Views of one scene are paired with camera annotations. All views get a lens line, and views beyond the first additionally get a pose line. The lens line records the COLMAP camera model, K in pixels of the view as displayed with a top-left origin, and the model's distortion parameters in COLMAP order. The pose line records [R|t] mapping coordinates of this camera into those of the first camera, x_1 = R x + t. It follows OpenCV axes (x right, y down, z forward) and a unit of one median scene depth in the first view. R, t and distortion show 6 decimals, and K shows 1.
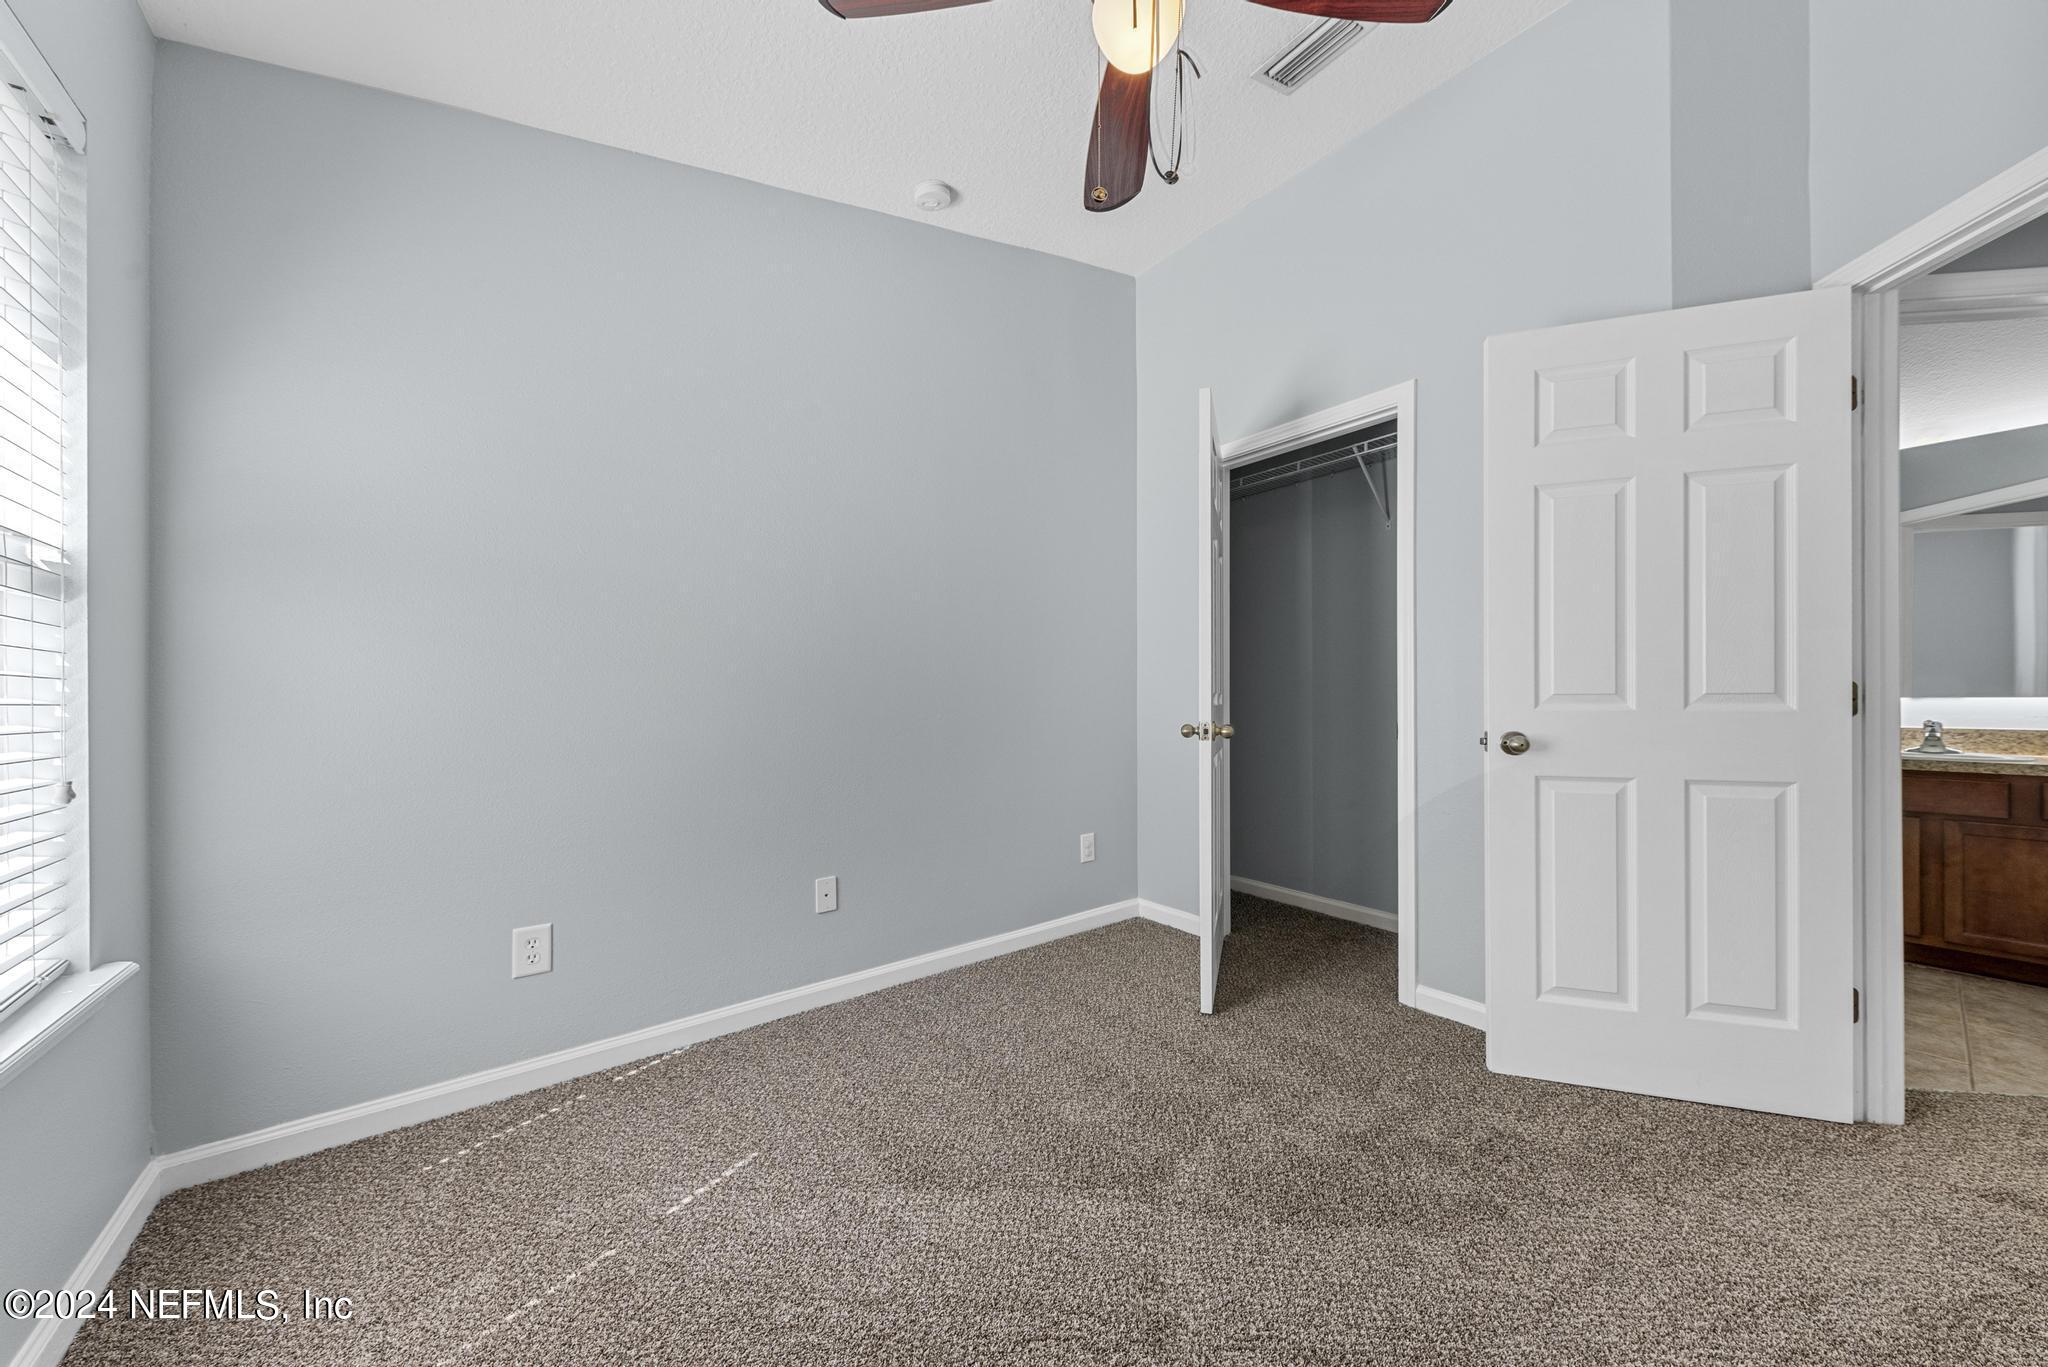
lens RADIAL K [[709.8, 0, 1023.9], [0, 709.8, 691.4], [0, 0, 1]] dist [-0.000740, -0.000156]
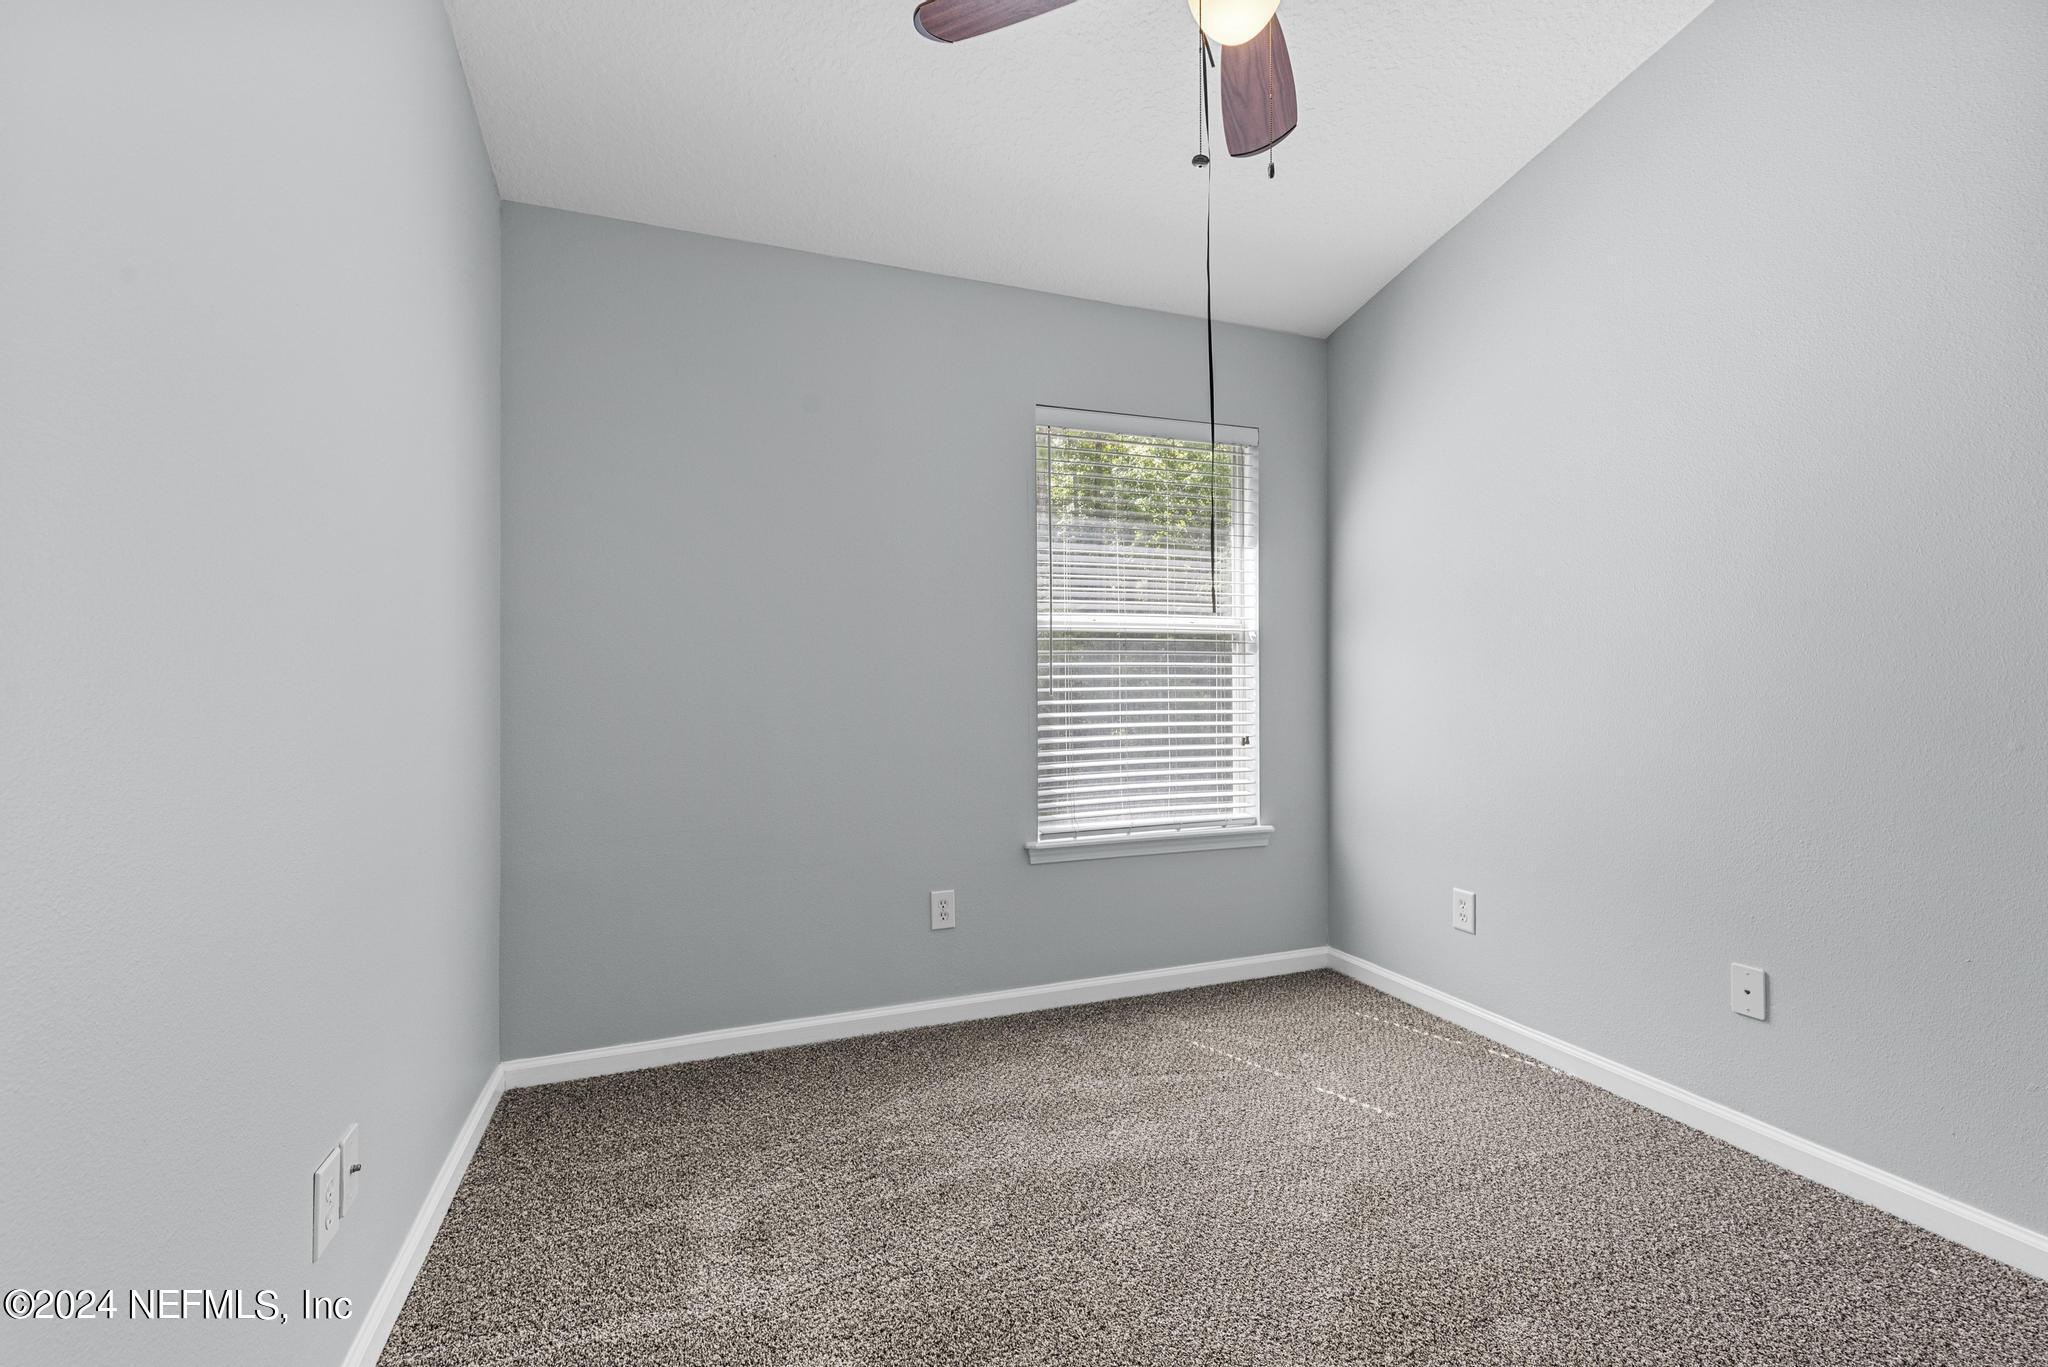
lens RADIAL K [[847.8, 0, 1024.0], [0, 847.8, 683.5], [0, 0, 1]] dist [0.001030, 0.000225]
pose [[-0.312316, -0.012262, -0.949899, 0.892246], [0.004615, 0.999885, -0.014425, 0.002082], [0.949967, -0.008889, -0.312224, 0.745361]]
